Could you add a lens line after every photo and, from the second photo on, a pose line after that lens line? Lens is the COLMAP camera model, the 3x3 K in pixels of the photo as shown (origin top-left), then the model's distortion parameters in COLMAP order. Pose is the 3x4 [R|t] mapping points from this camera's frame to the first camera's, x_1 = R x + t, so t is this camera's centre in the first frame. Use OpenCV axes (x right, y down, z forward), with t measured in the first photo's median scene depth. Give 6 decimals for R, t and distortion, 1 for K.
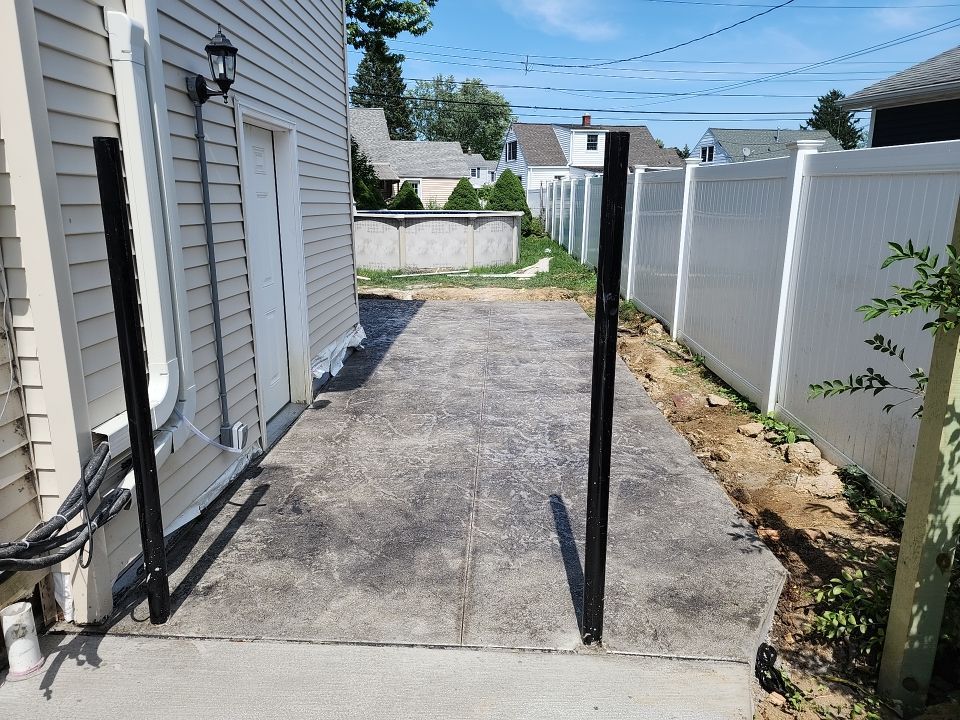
lens RADIAL K [[641.0, 0, 466.6], [0, 641.0, 359.4], [0, 0, 1]] dist [0.072827, -0.061222]
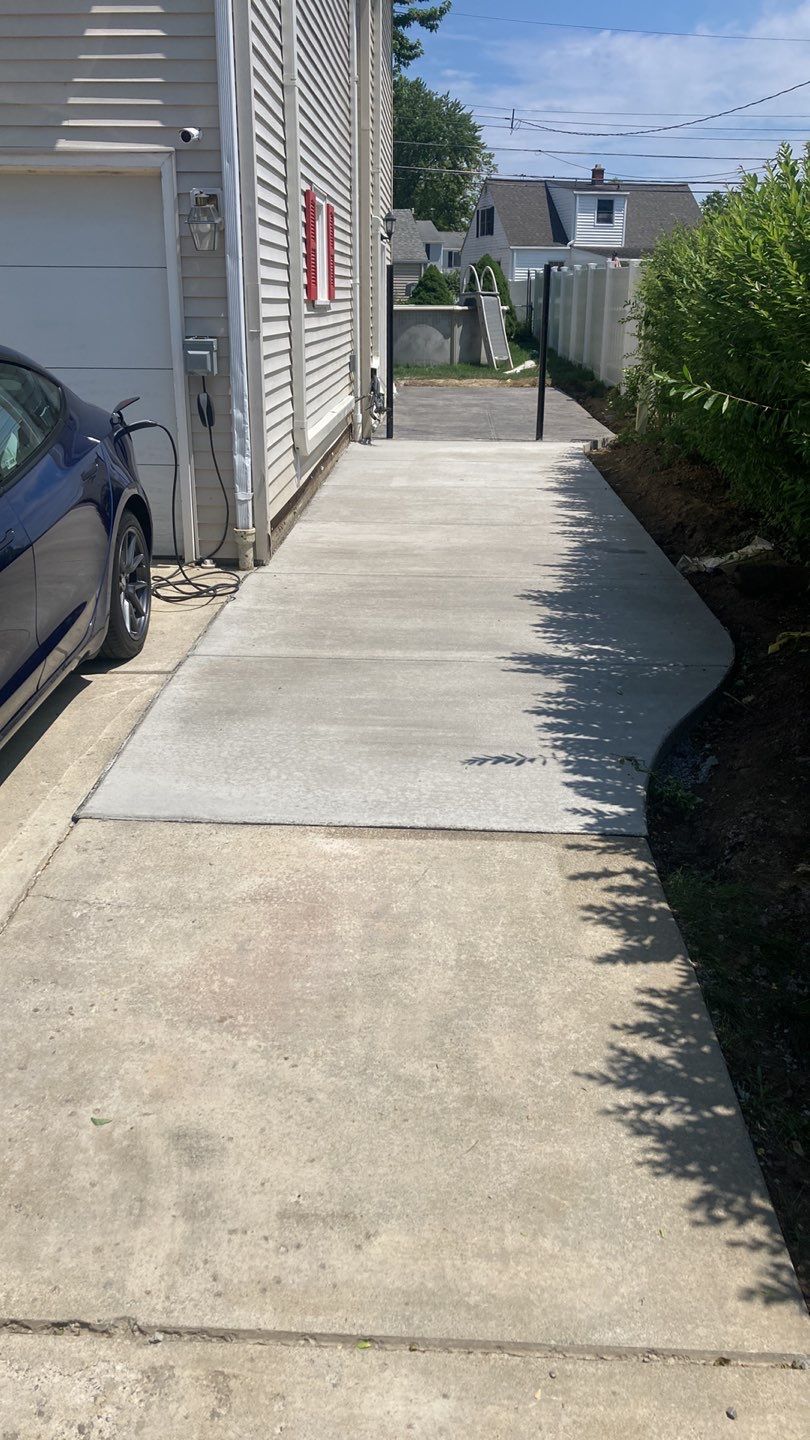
lens RADIAL K [[1121.3, 0, 405.0], [0, 1121.3, 720.0], [0, 0, 1]] dist [-0.001486, 0.003081]
pose [[0.999954, 0.002605, 0.009204, -0.049984], [-0.003652, 0.993282, 0.115665, 0.118952], [-0.008841, -0.115694, 0.993246, -0.453302]]
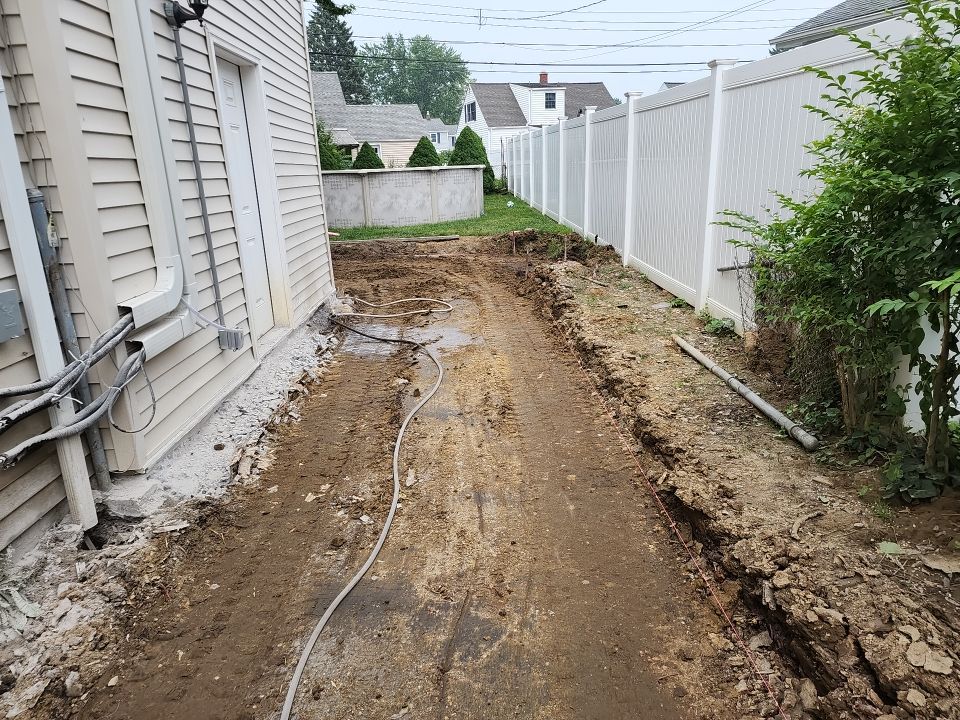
lens RADIAL K [[643.3, 0, 479.0], [0, 643.3, 365.0], [0, 0, 1]] dist [0.059063, -0.046044]
pose [[0.996466, -0.058115, 0.060646, -0.000577], [0.054799, 0.996982, 0.054985, 0.020539], [-0.063658, -0.051467, 0.996644, -0.023281]]
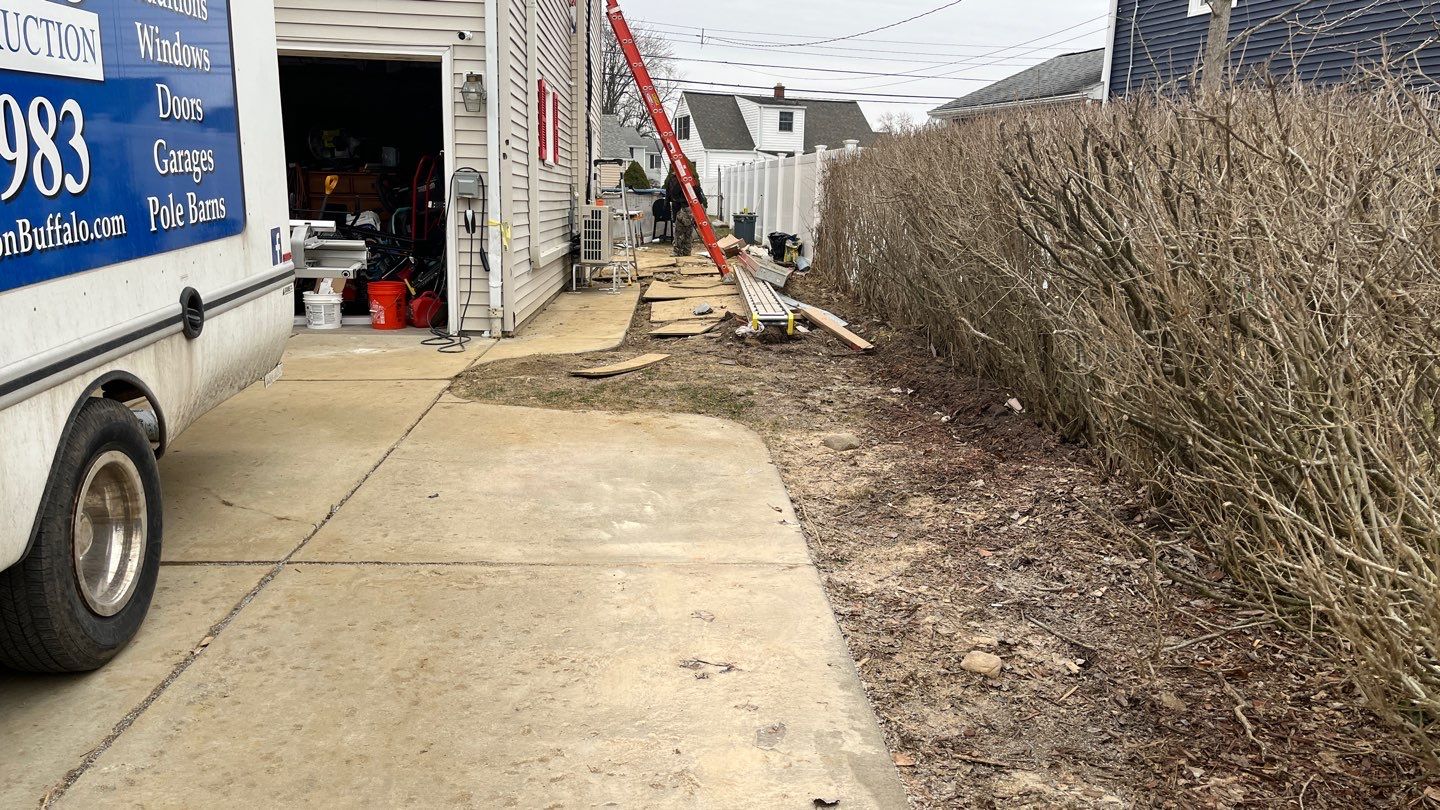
lens RADIAL K [[1082.0, 0, 724.5], [0, 1082.0, 414.9], [0, 0, 1]] dist [0.063447, -0.085998]
pose [[0.993664, 0.001610, 0.112376, -0.051807], [0.003788, 0.998850, -0.047804, 0.158978], [-0.112324, 0.047927, 0.992515, -0.545208]]
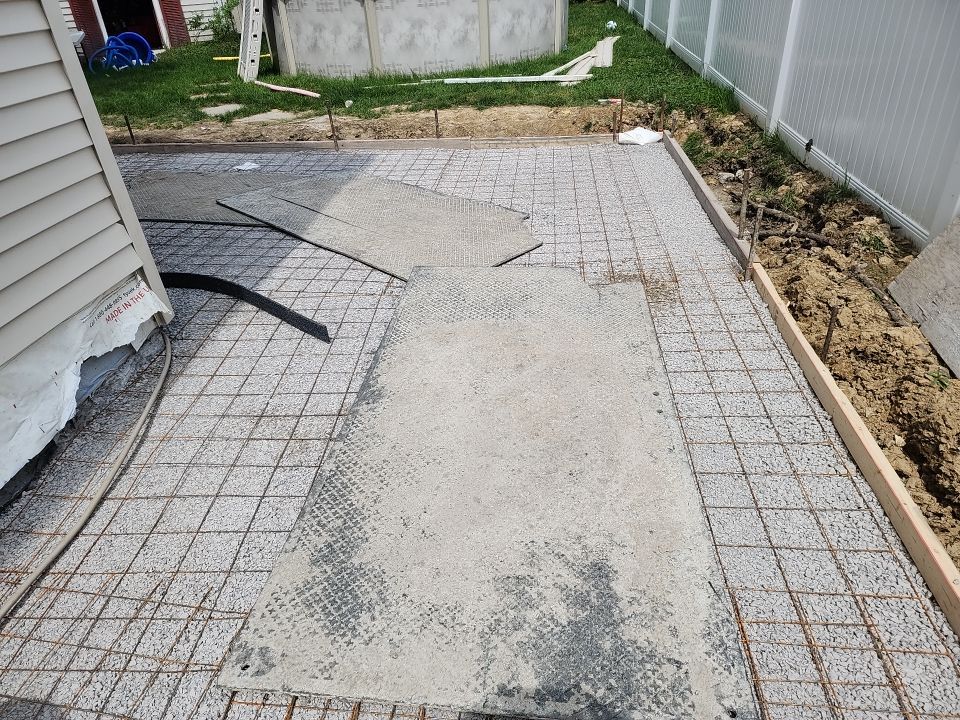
lens RADIAL K [[657.8, 0, 465.8], [0, 657.8, 364.5], [0, 0, 1]] dist [0.026763, -0.003213]
pose [[0.996398, -0.015319, -0.083402, 0.022127], [0.039766, 0.953105, 0.300017, -0.036210], [0.074895, -0.302253, 0.950281, 0.183246]]
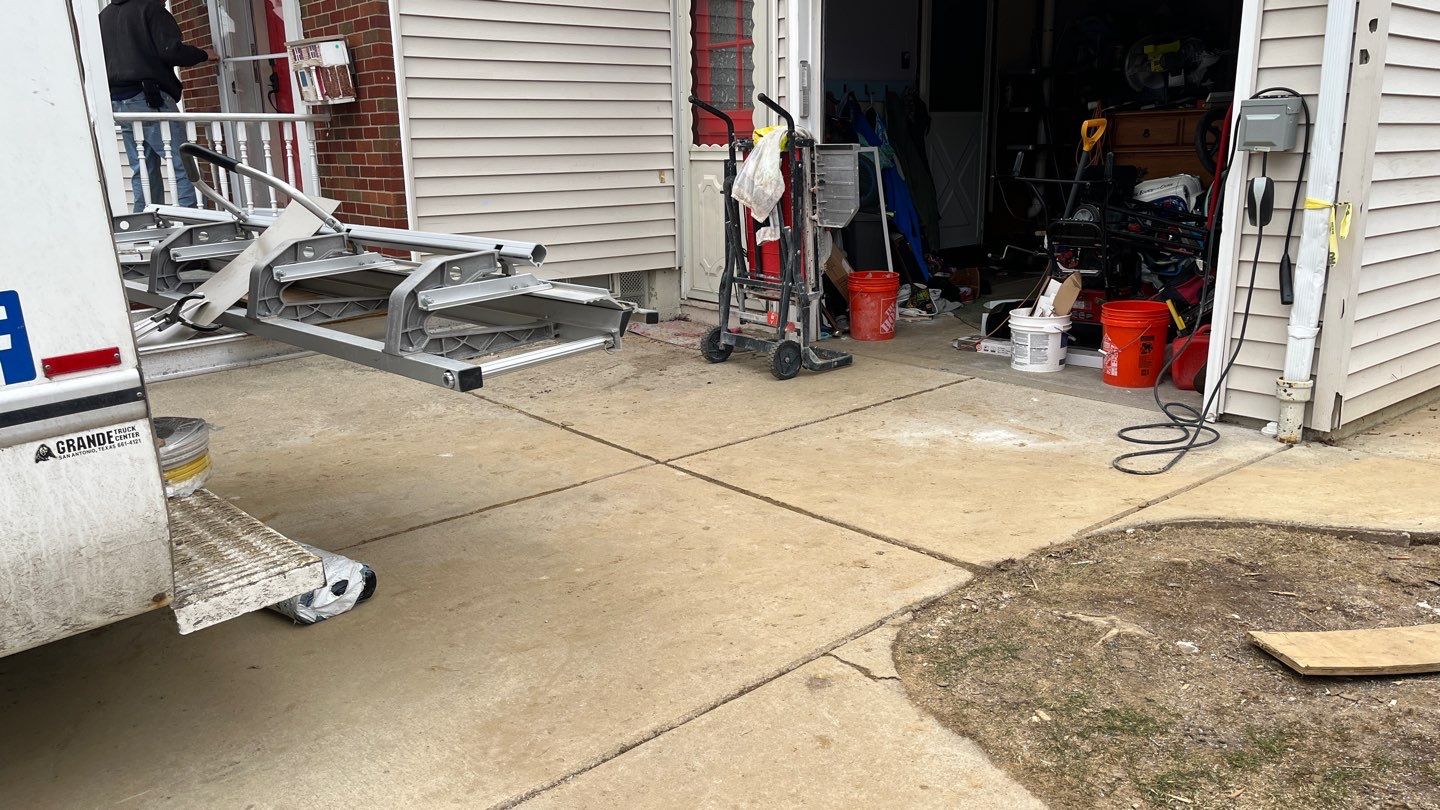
lens RADIAL K [[1082.0, 0, 724.5], [0, 1082.0, 414.9], [0, 0, 1]] dist [0.063447, -0.085998]
pose [[0.678643, 0.167039, -0.715221, -0.021570], [-0.158293, 0.984174, 0.079656, 0.109820], [0.717208, 0.059156, 0.694344, -0.358986]]
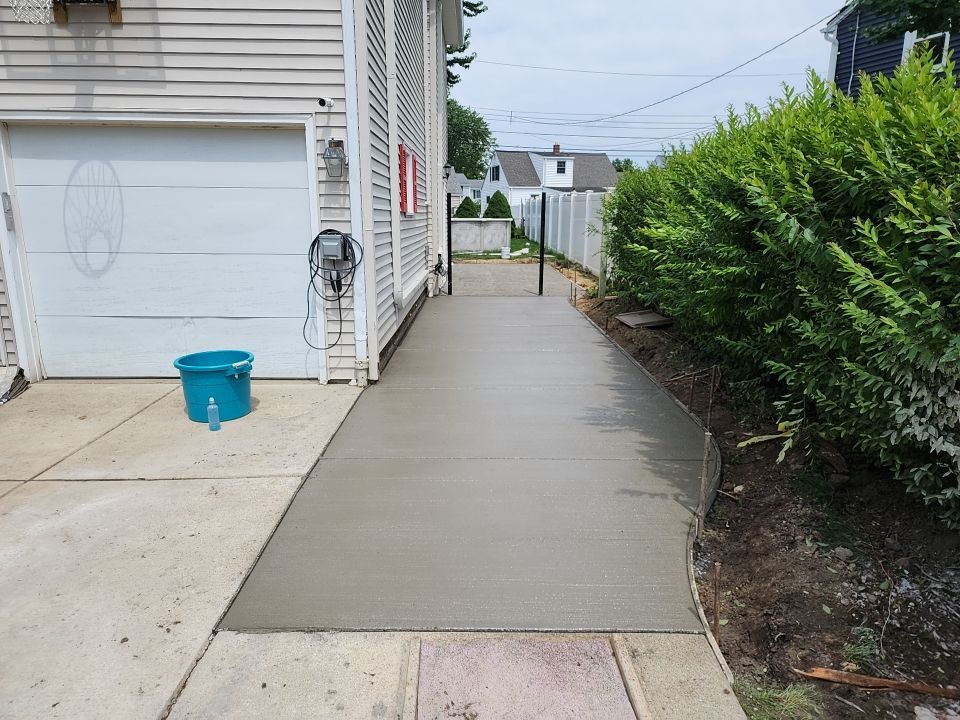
lens RADIAL K [[643.3, 0, 479.0], [0, 643.3, 365.0], [0, 0, 1]] dist [0.059063, -0.046044]
pose [[0.998548, -0.008897, 0.053121, -0.057224], [0.009754, 0.999826, -0.015892, 0.109903], [-0.052970, 0.016387, 0.998462, -0.406778]]
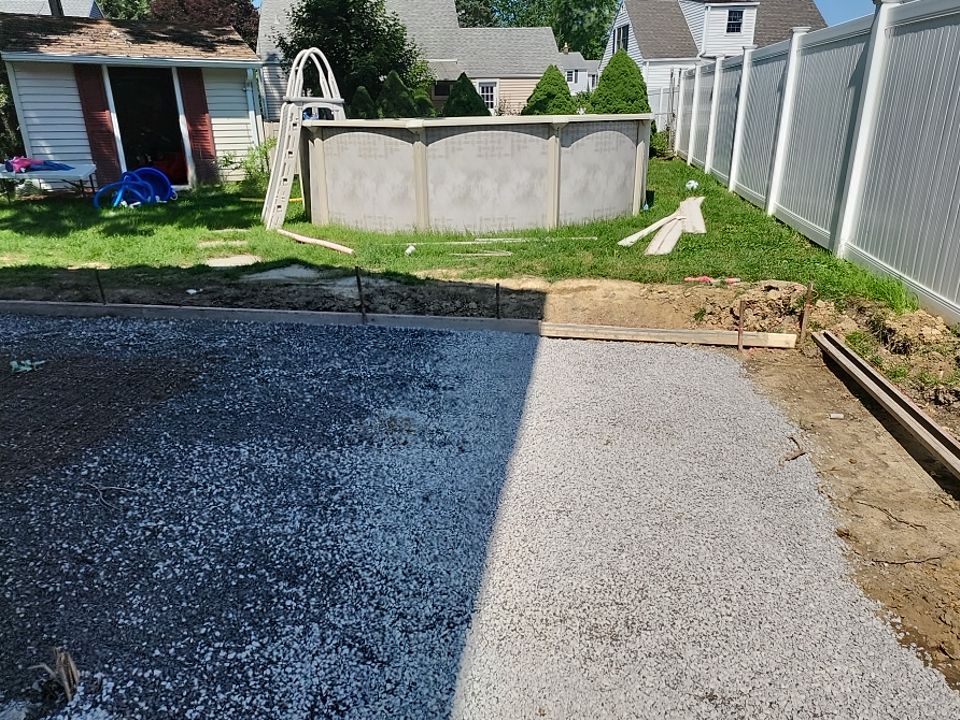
lens RADIAL K [[693.9, 0, 478.4], [0, 693.9, 391.8], [0, 0, 1]] dist [0.044396, -0.001672]
pose [[0.993798, 0.024236, -0.108529, 0.006528], [-0.009457, 0.990846, 0.134666, -0.051311], [0.110799, -0.132805, 0.984930, 0.255616]]
